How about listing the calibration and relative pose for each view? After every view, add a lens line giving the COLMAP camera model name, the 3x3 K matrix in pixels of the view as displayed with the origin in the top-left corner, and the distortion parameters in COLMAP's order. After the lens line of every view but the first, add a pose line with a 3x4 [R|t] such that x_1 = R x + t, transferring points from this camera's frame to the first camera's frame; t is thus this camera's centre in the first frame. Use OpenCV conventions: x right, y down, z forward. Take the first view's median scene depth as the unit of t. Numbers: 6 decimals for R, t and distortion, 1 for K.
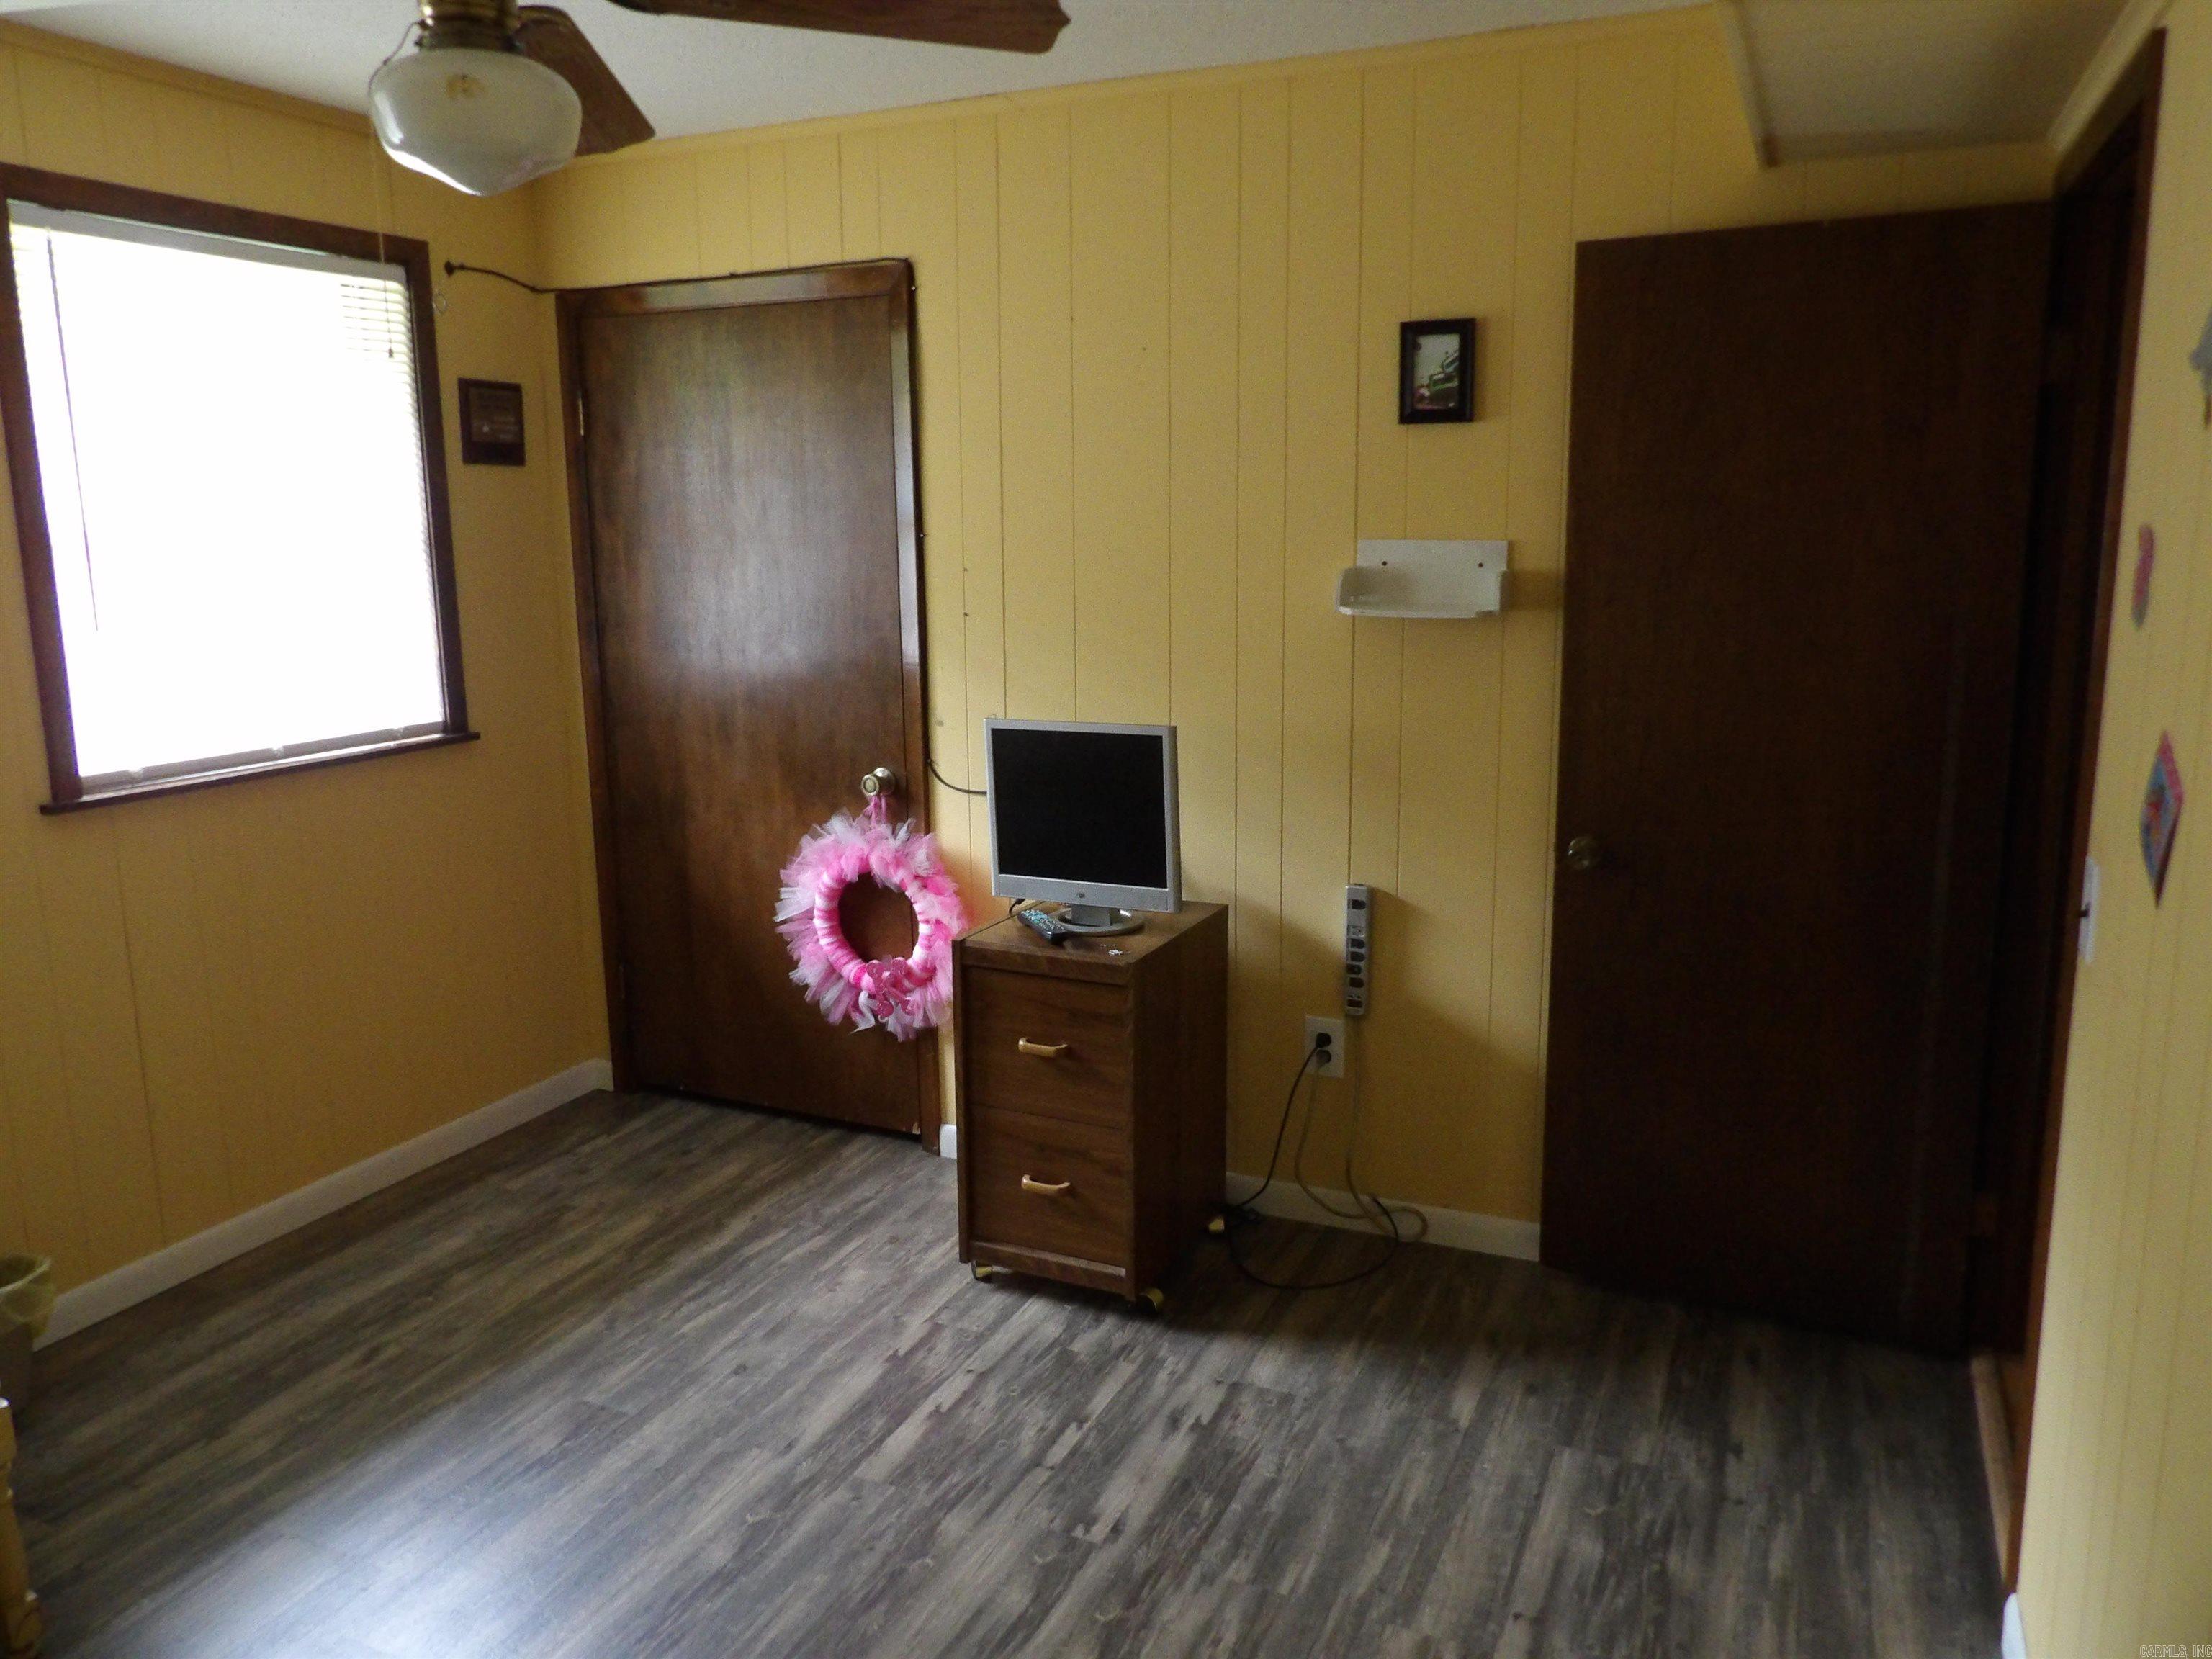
lens RADIAL K [[1587.3, 0, 1114.2], [0, 1587.3, 837.6], [0, 0, 1]] dist [0.005762, 0.014038]
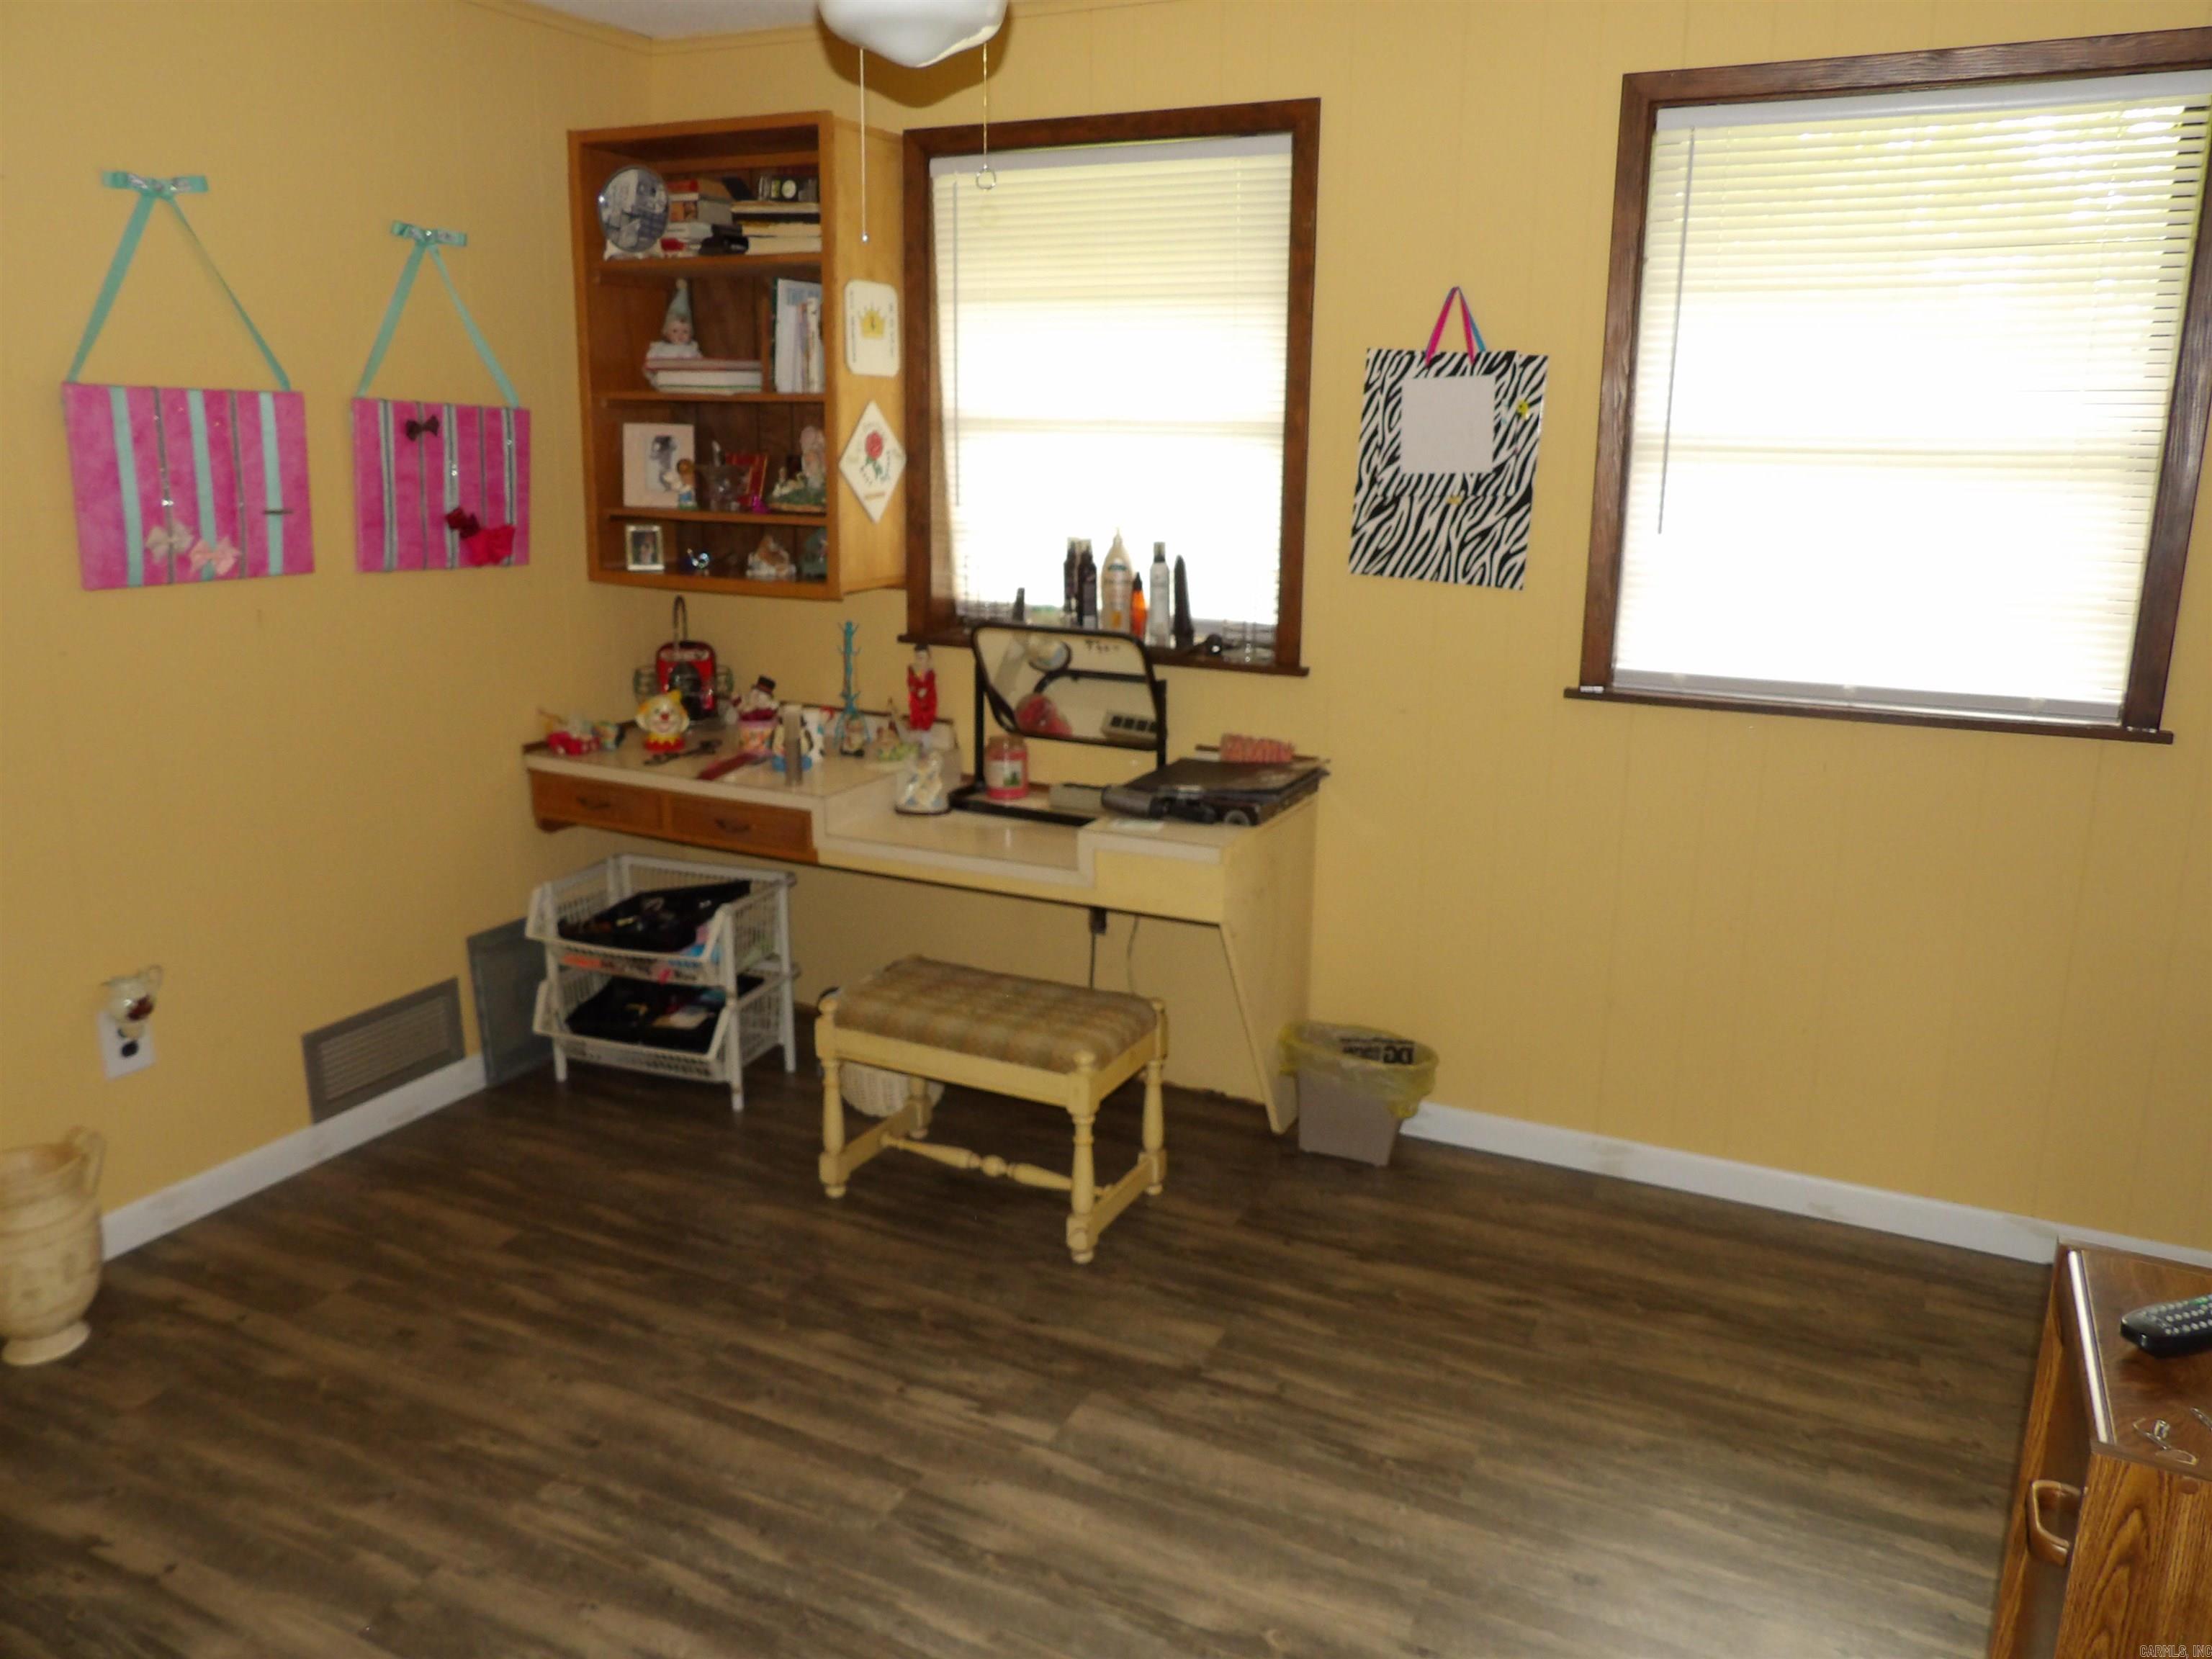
lens RADIAL K [[1587.3, 0, 1112.1], [0, 1587.3, 822.6], [0, 0, 1]] dist [0.005762, 0.014038]
pose [[-0.024626, 0.247724, -0.968518, 0.370081], [-0.215400, 0.944741, 0.247120, -0.123163], [0.976215, 0.214704, 0.030095, 0.635373]]
